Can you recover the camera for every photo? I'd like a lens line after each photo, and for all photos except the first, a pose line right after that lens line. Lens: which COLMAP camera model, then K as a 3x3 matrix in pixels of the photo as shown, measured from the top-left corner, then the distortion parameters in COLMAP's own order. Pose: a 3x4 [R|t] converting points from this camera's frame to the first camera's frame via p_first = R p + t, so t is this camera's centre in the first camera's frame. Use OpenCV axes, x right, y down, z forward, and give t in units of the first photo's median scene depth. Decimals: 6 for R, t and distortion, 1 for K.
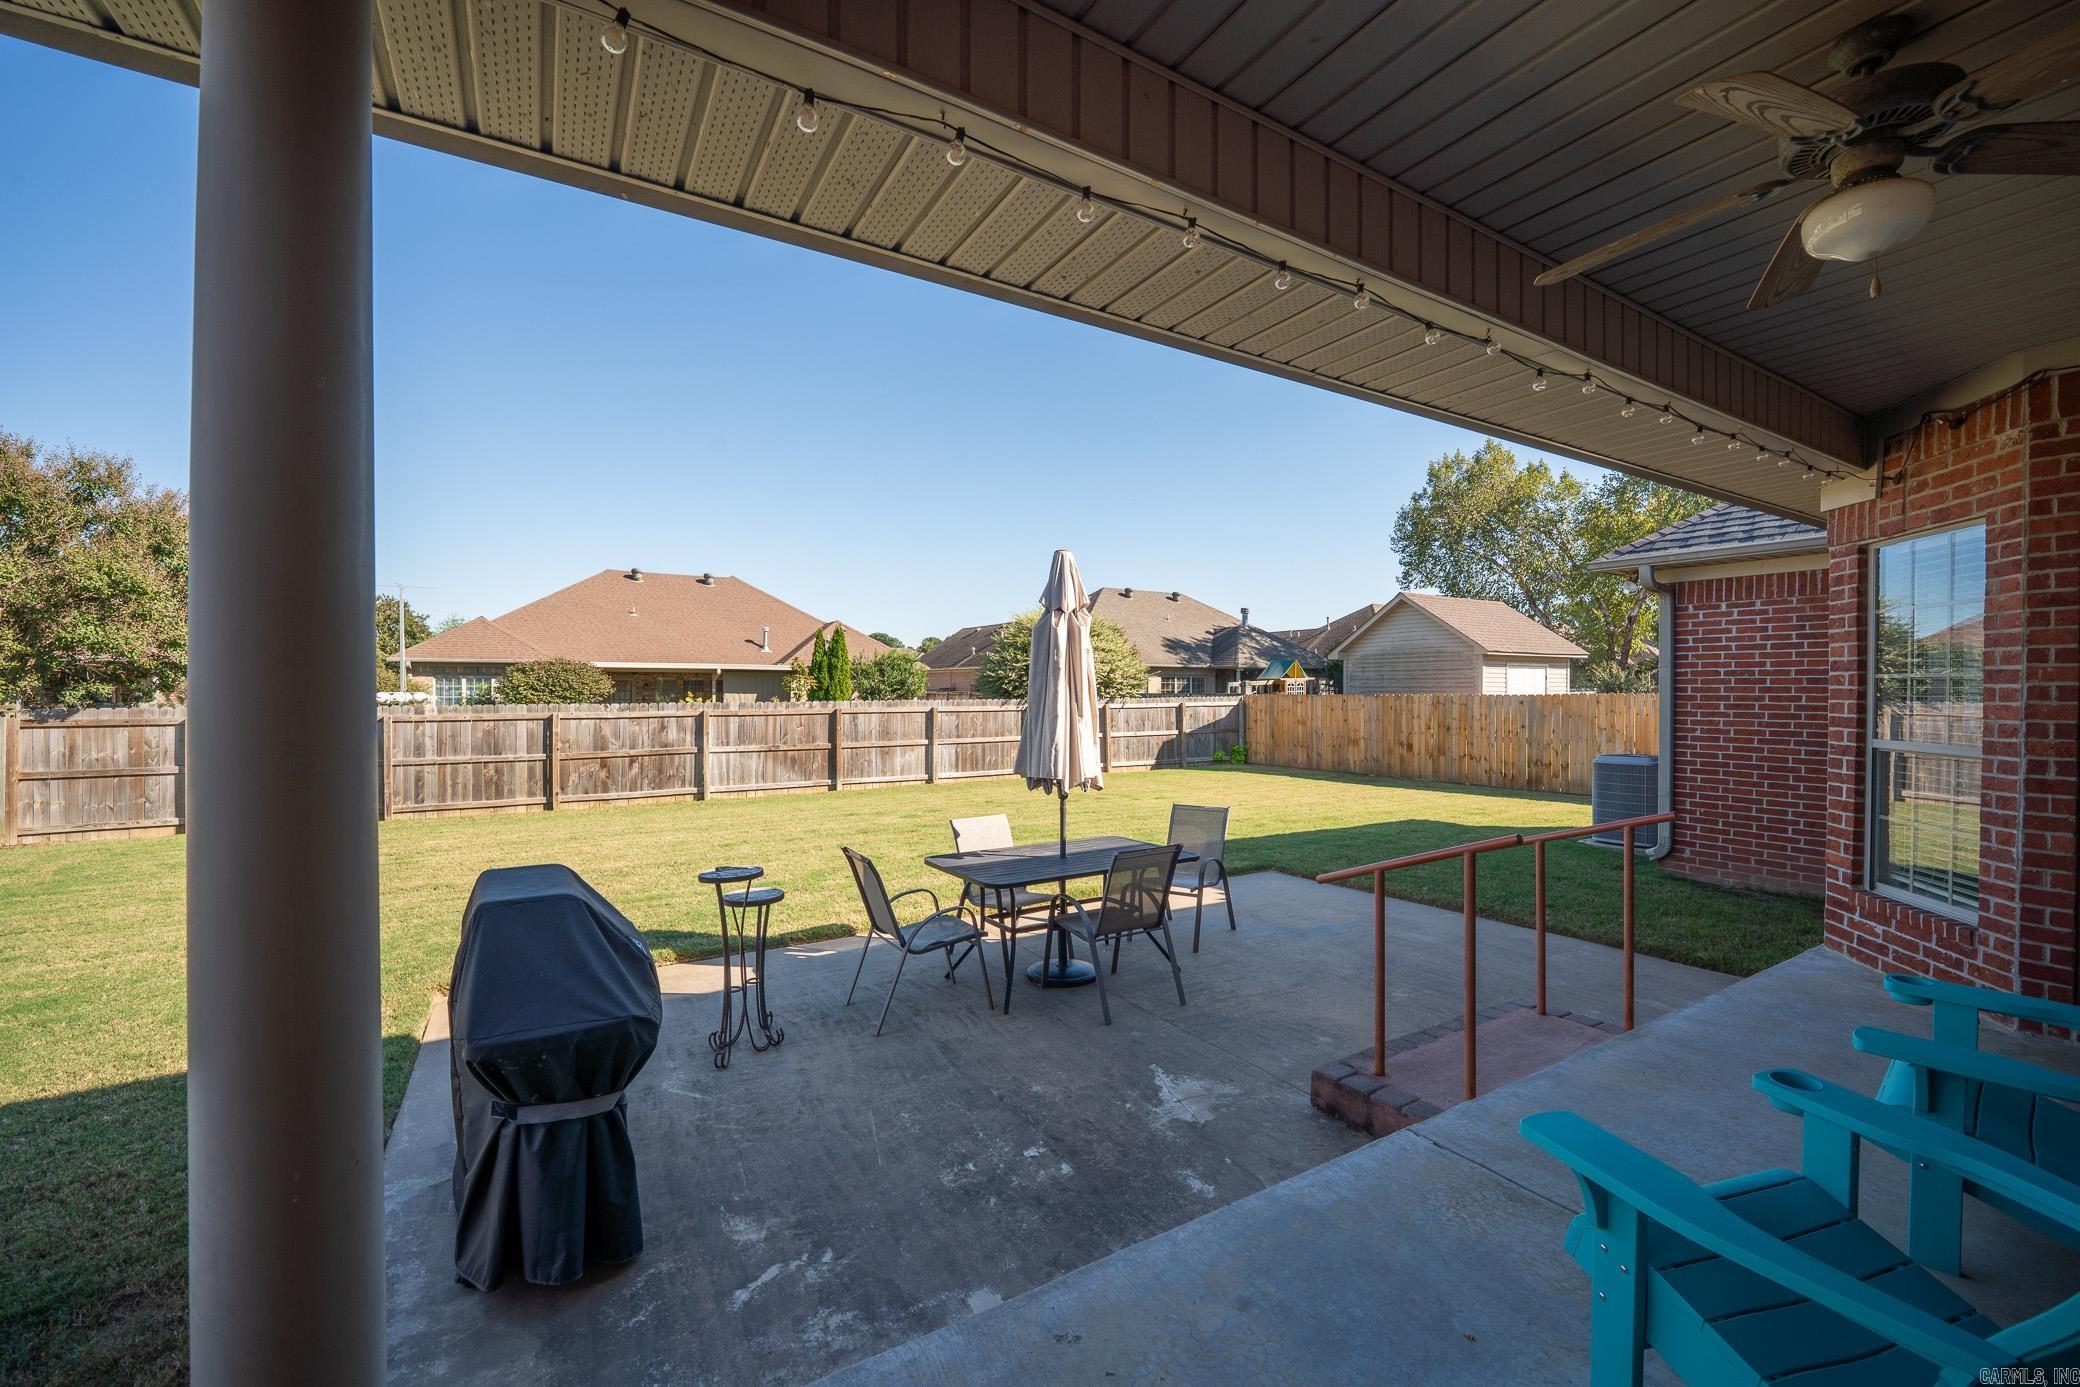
lens RADIAL K [[842.4, 0, 1052.8], [0, 842.4, 700.6], [0, 0, 1]] dist [-0.001257, -0.000210]
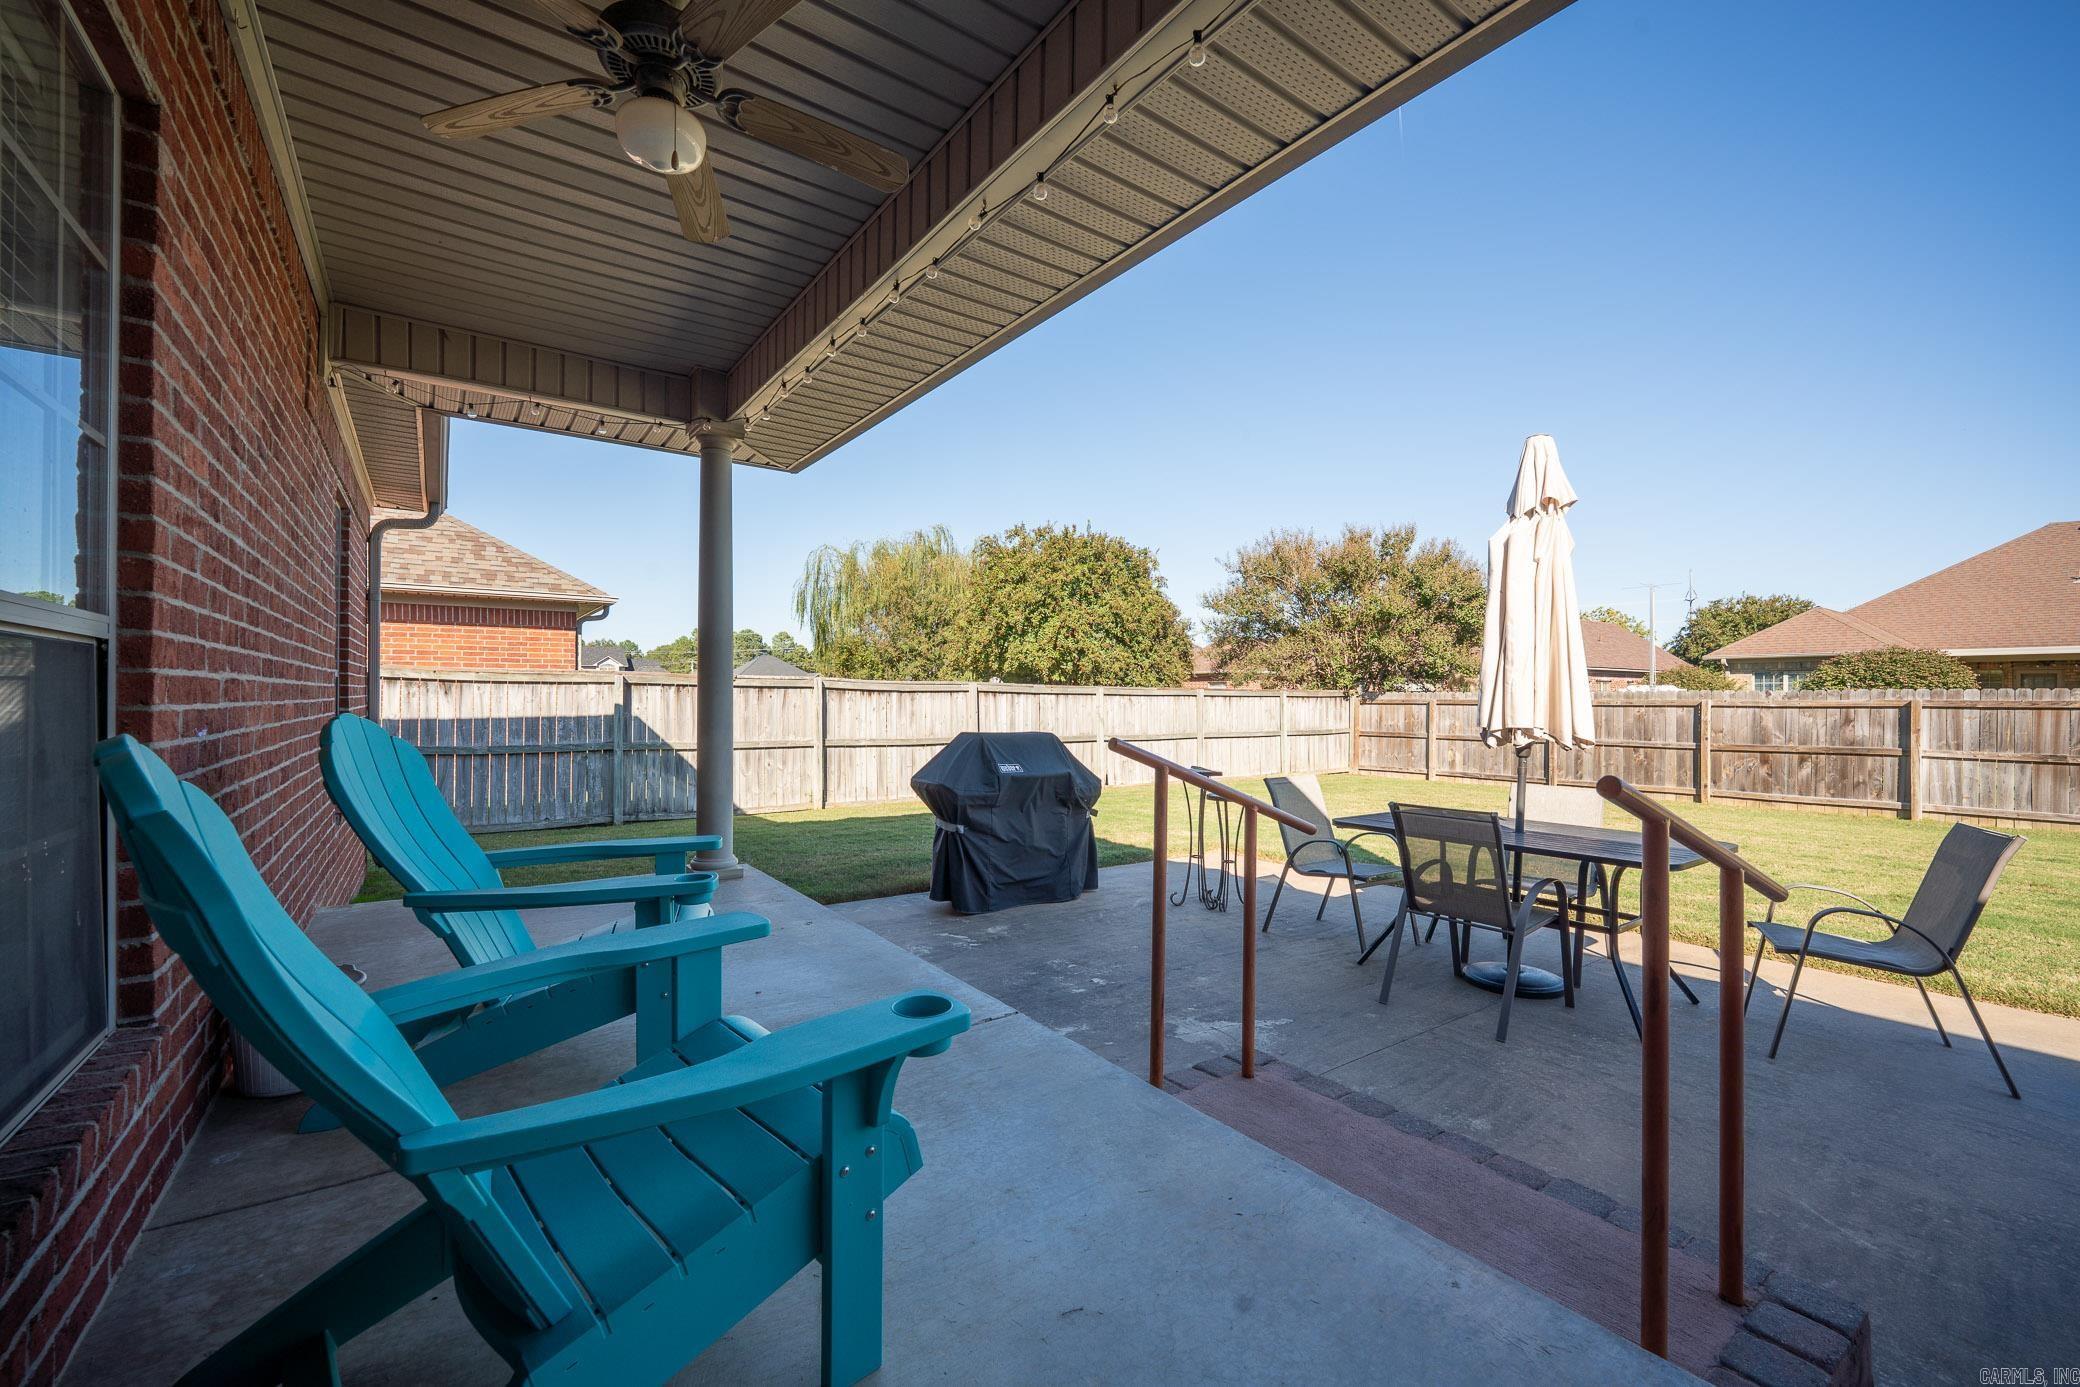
lens RADIAL K [[842.4, 0, 1052.8], [0, 842.4, 700.6], [0, 0, 1]] dist [-0.001257, -0.000210]
pose [[0.082103, 0.002036, -0.996622, 0.287344], [-0.017406, 0.999848, 0.000609, 0.027255], [0.996472, 0.017297, 0.082126, 0.192237]]
